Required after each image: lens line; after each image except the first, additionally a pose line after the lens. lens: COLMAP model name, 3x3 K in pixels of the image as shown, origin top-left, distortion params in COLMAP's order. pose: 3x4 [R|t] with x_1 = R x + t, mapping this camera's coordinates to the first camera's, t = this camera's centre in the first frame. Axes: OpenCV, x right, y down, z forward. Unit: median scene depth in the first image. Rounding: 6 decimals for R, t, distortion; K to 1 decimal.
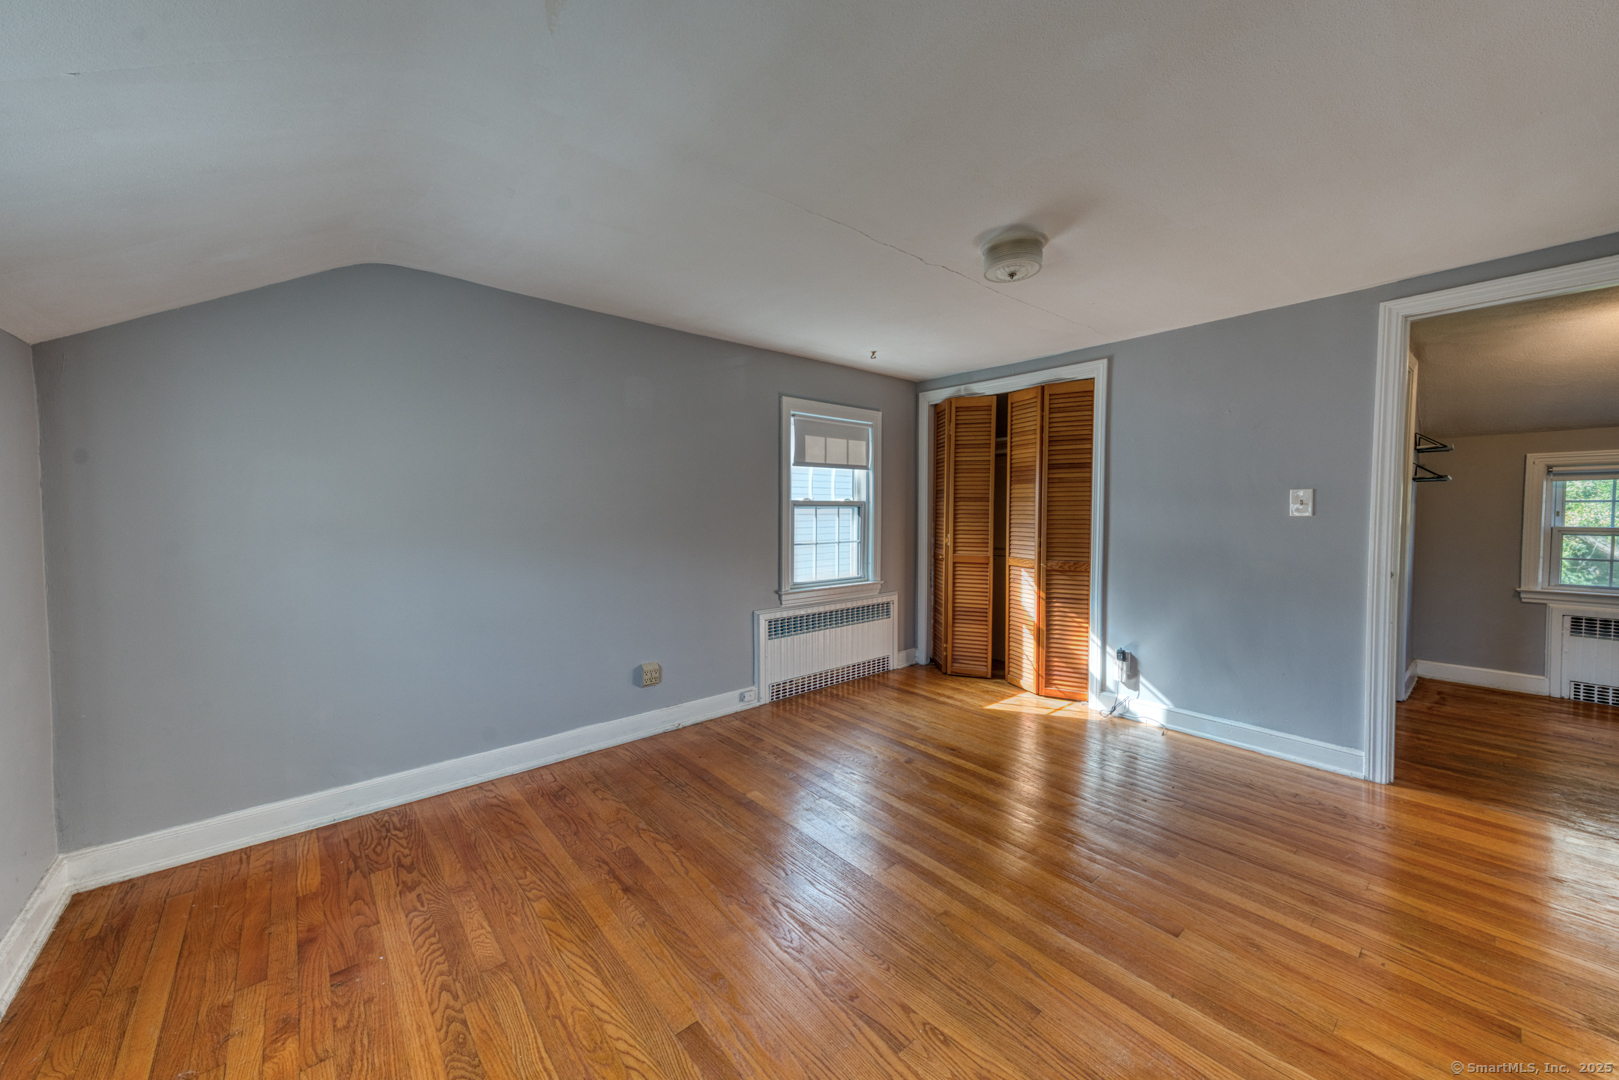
lens RADIAL K [[592.2, 0, 851.1], [0, 592.2, 536.0], [0, 0, 1]] dist [0.029127, 0.000072]
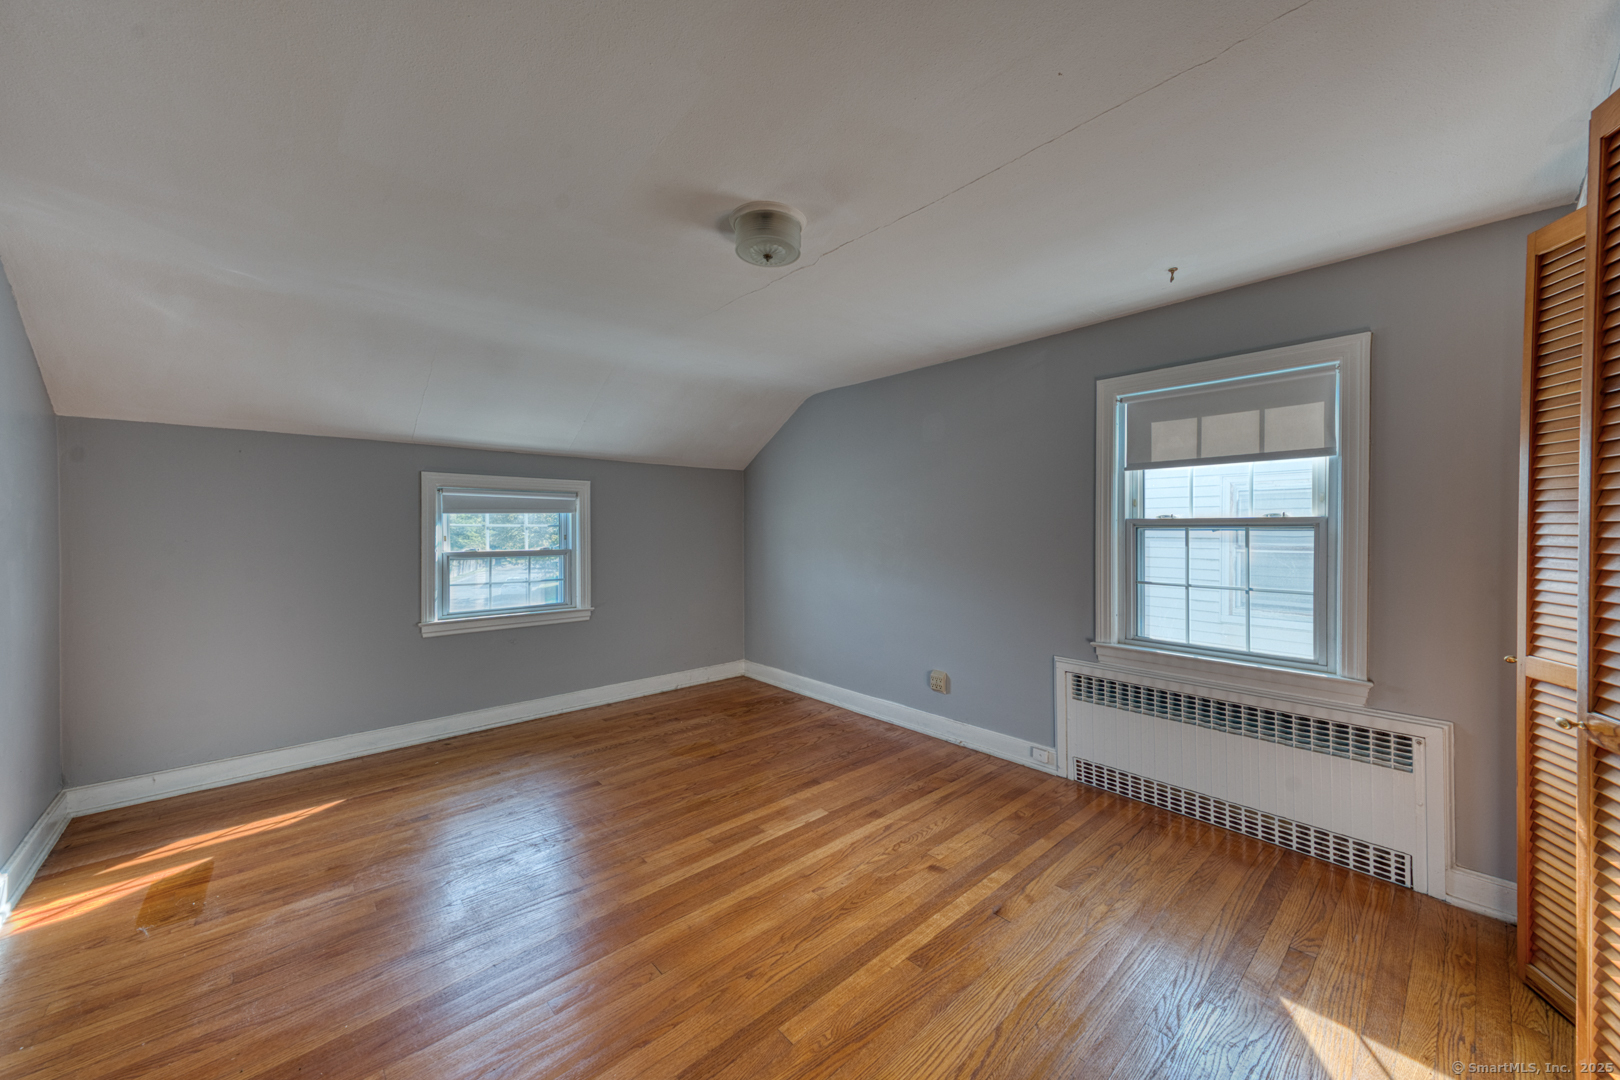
lens RADIAL K [[533.7, 0, 717.5], [0, 533.7, 531.1], [0, 0, 1]] dist [0.018773, -0.000004]
pose [[-0.038526, 0.005299, -0.999244, 0.587703], [-0.050294, 0.998708, 0.007236, -0.026043], [0.997991, 0.050535, -0.038210, 0.551419]]
